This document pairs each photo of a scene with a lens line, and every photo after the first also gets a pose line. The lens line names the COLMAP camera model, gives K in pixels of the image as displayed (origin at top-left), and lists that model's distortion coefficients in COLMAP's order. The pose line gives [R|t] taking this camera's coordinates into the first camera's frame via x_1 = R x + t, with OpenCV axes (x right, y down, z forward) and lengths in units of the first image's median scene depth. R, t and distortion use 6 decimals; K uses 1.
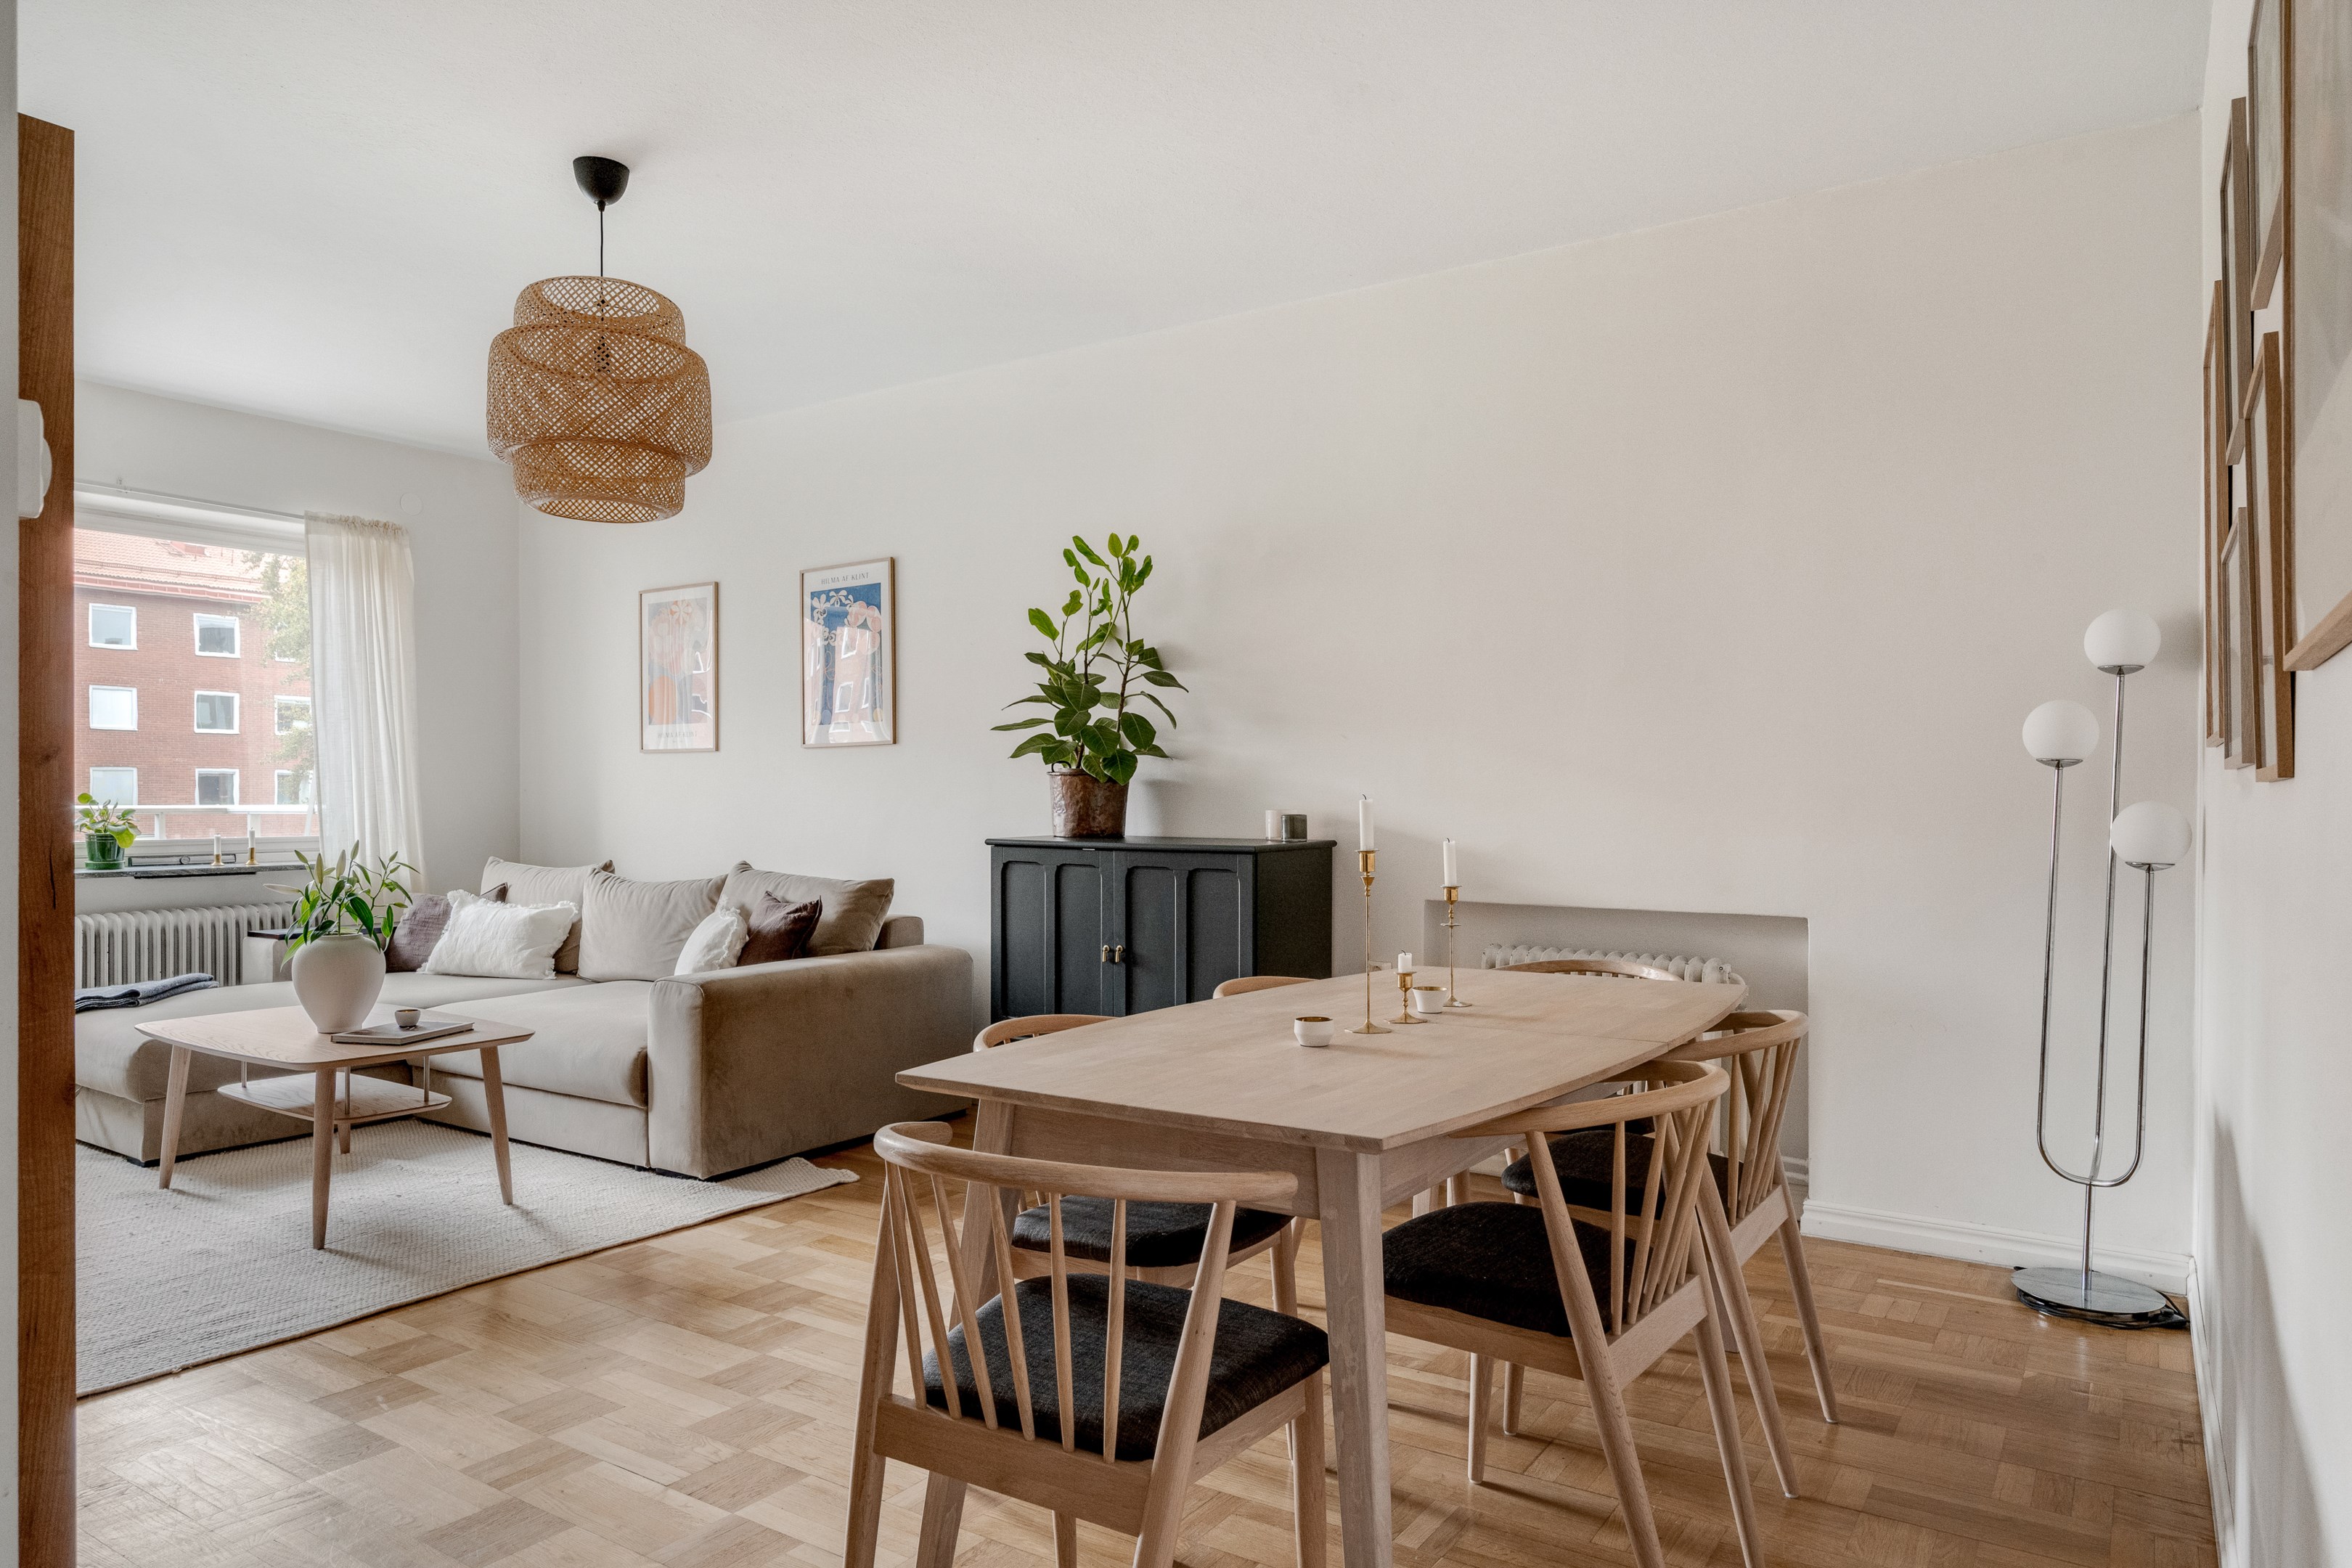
lens RADIAL K [[1543.9, 0, 1176.0], [0, 1543.9, 784.0], [0, 0, 1]] dist [-0.005856, 0.001502]
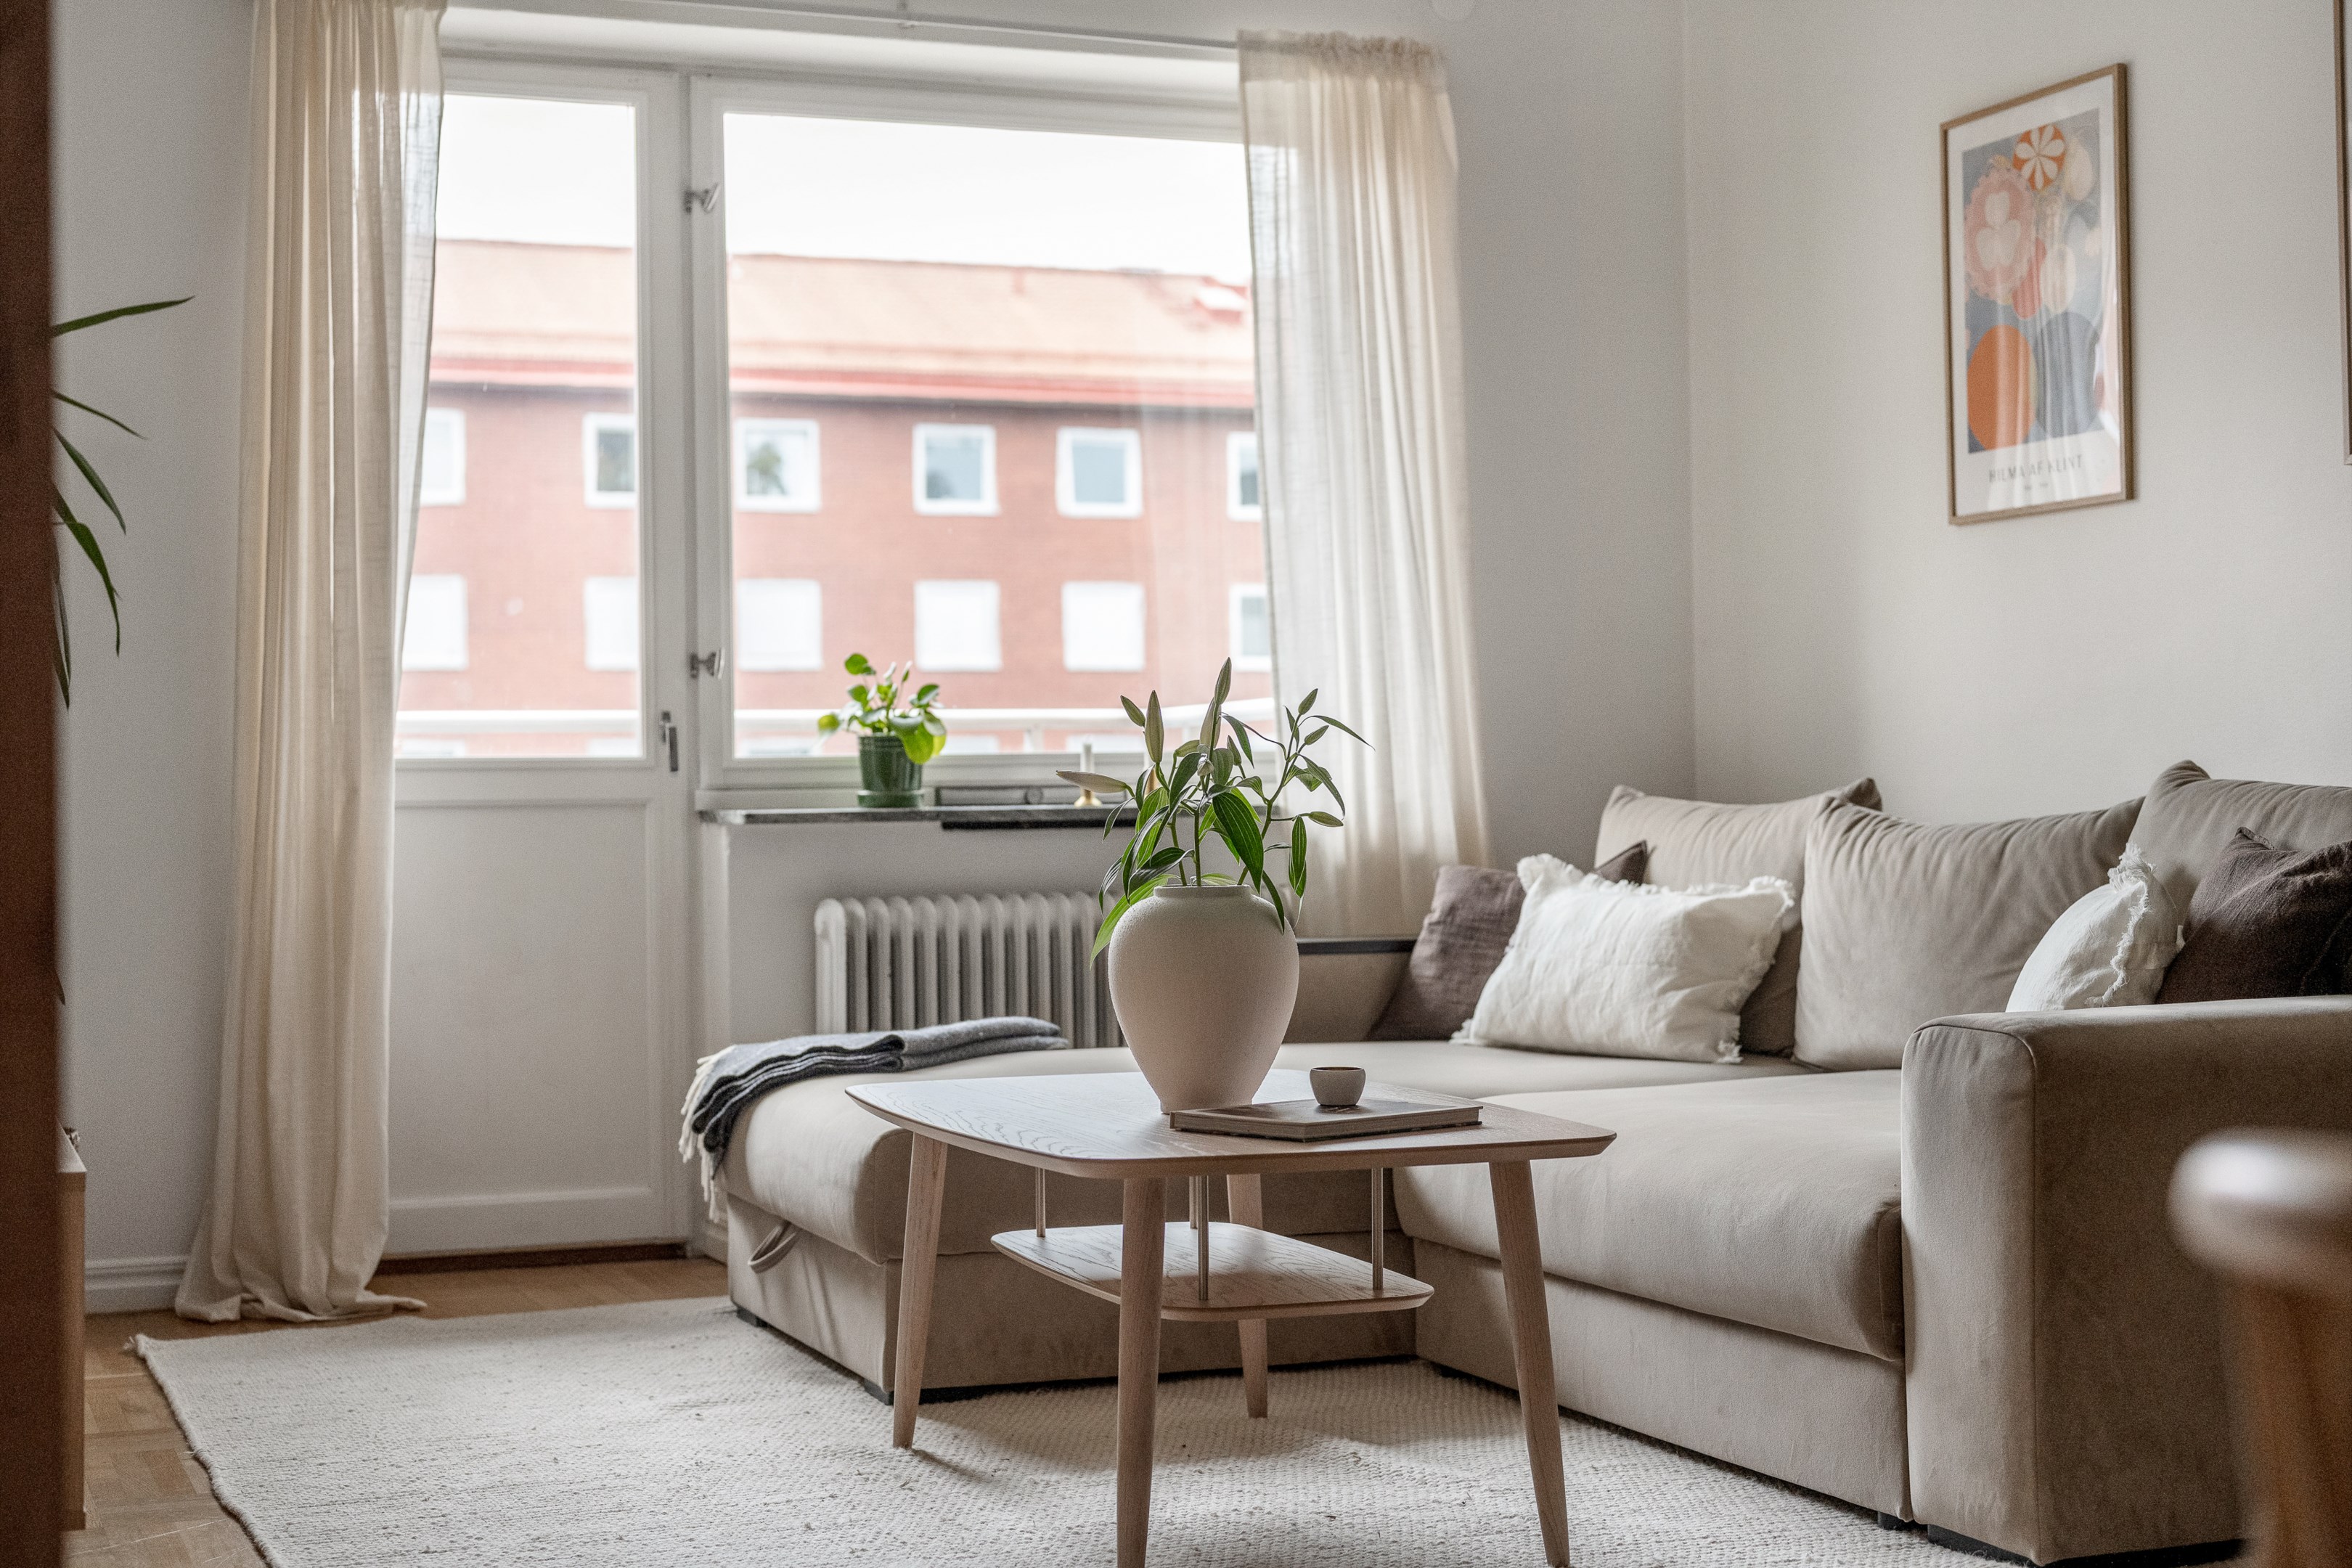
lens RADIAL K [[3363.5, 0, 1176.0], [0, 3363.5, 784.0], [0, 0, 1]] dist [-0.018577, 0.069419]
pose [[0.817064, -0.016857, -0.576301, -0.008280], [0.008269, 0.999812, -0.017522, 0.068331], [0.576488, 0.009551, 0.817050, 0.186175]]
